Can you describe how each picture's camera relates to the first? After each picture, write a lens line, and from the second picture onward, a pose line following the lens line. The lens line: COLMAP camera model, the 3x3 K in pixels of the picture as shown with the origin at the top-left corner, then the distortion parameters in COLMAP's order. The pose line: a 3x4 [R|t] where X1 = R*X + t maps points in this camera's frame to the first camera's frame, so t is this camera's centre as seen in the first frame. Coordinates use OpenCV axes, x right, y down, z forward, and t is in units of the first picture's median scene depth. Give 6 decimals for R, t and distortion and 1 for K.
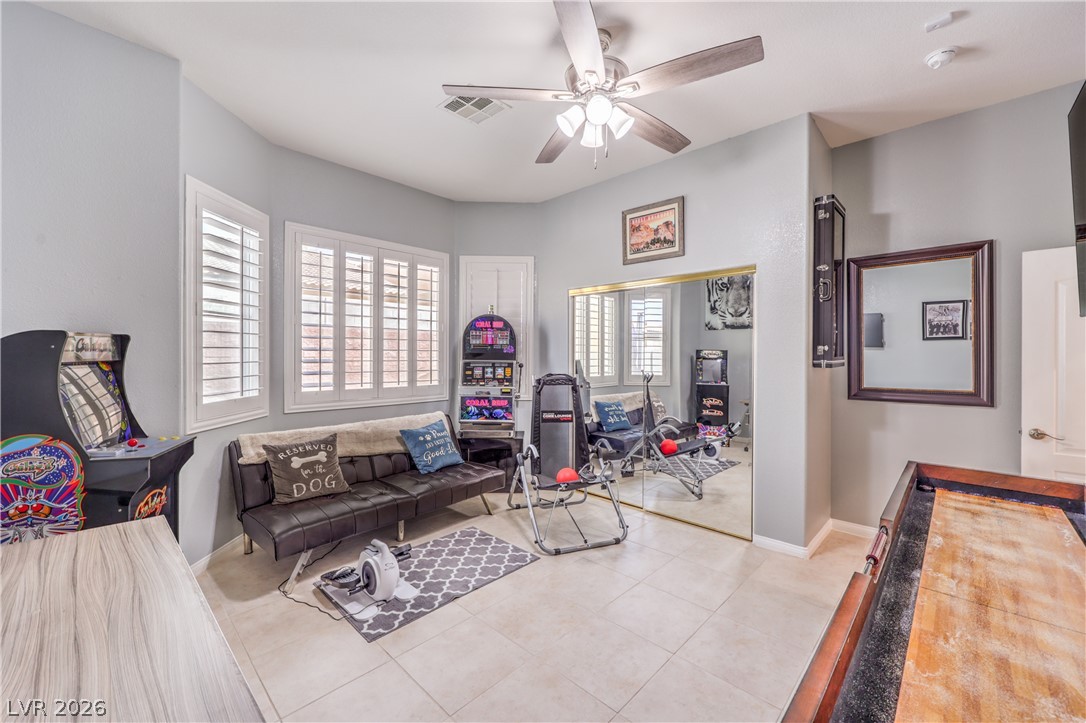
lens RADIAL K [[444.0, 0, 543.5], [0, 444.0, 359.4], [0, 0, 1]] dist [-0.002885, -0.000297]
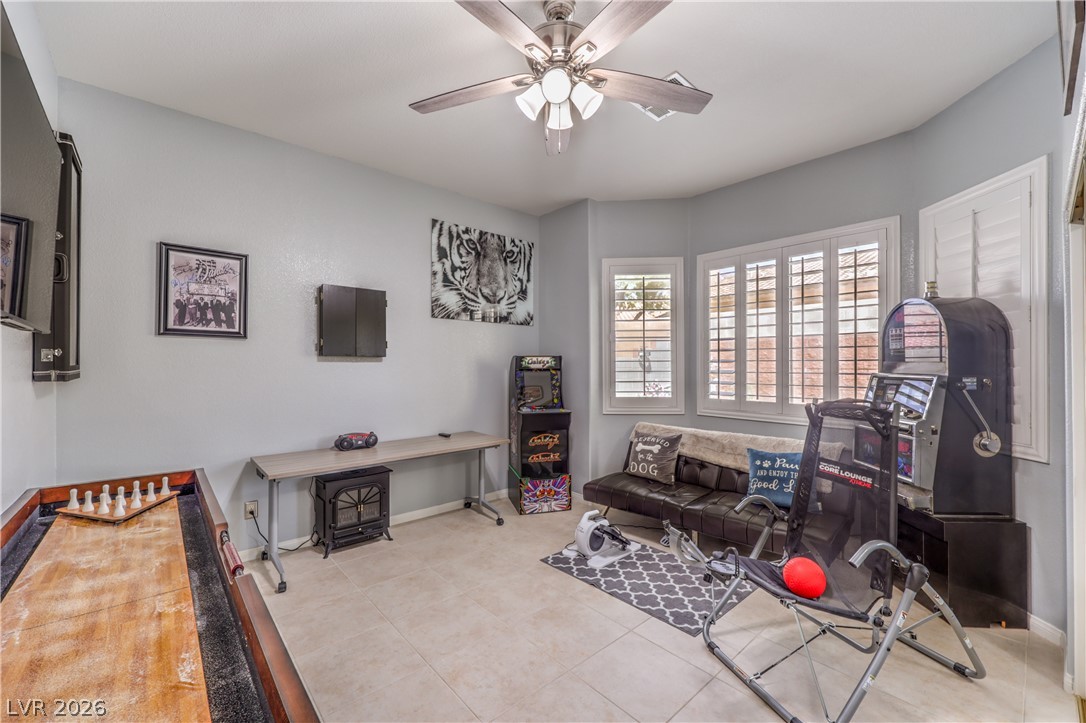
lens RADIAL K [[433.8, 0, 535.8], [0, 433.8, 365.4], [0, 0, 1]] dist [-0.002418, -0.000292]
pose [[-0.093695, -0.004124, -0.995592, 0.663501], [-0.011247, 0.999932, -0.003084, -0.003820], [0.995537, 0.010909, -0.093735, 0.704699]]
